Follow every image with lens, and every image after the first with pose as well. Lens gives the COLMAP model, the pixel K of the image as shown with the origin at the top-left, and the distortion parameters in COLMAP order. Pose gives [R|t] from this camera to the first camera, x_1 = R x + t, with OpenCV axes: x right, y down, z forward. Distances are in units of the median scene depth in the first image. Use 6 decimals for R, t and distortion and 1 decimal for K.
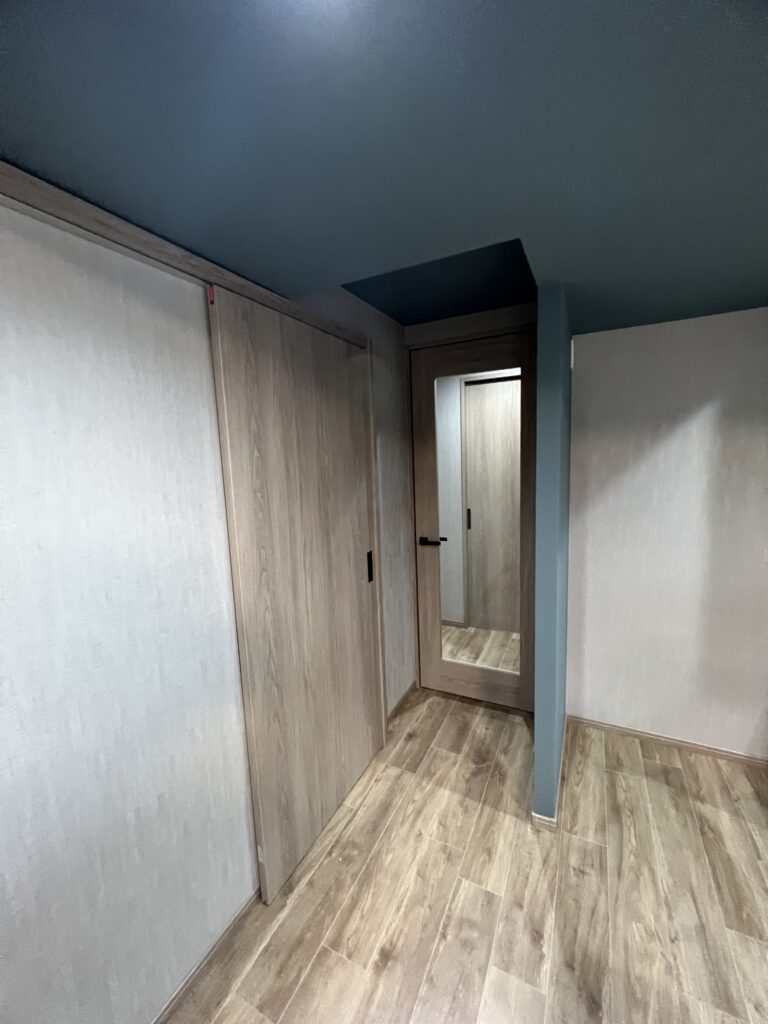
lens RADIAL K [[408.9, 0, 386.9], [0, 408.9, 511.0], [0, 0, 1]] dist [-0.000679, 0.000108]
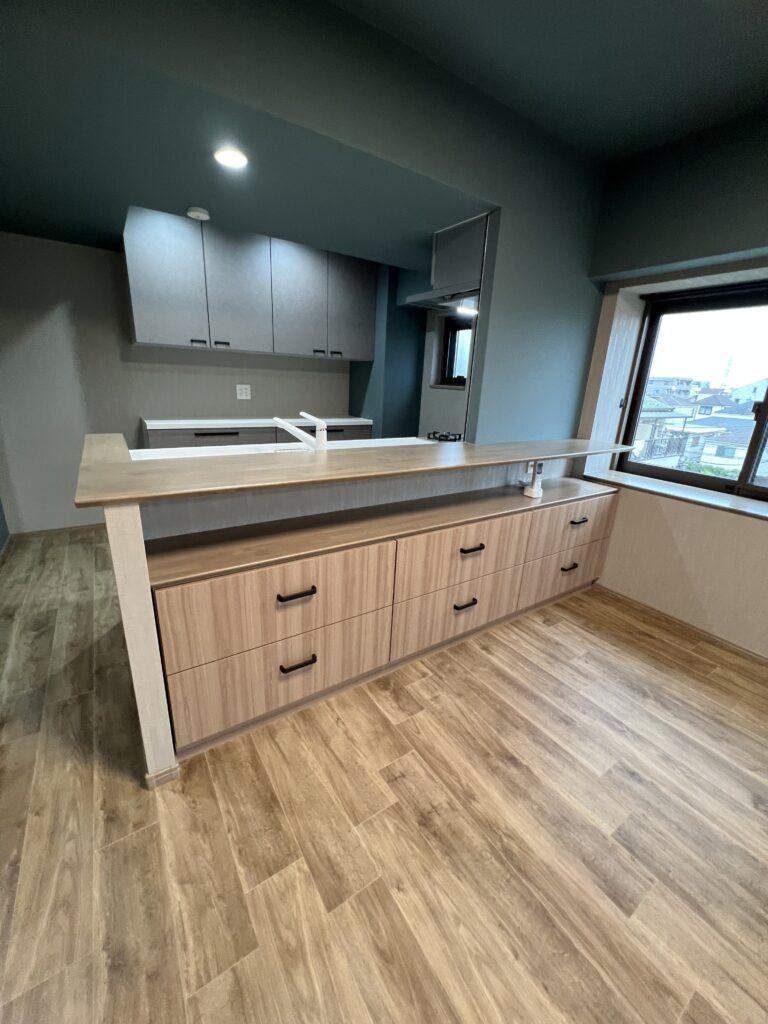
lens RADIAL K [[408.9, 0, 380.9], [0, 408.9, 506.8], [0, 0, 1]] dist [-0.000679, 0.000108]
pose [[0.494584, -0.200820, 0.845611, -0.087887], [0.056710, 0.978323, 0.199168, 0.245605], [-0.867278, -0.050551, 0.495252, -0.836990]]
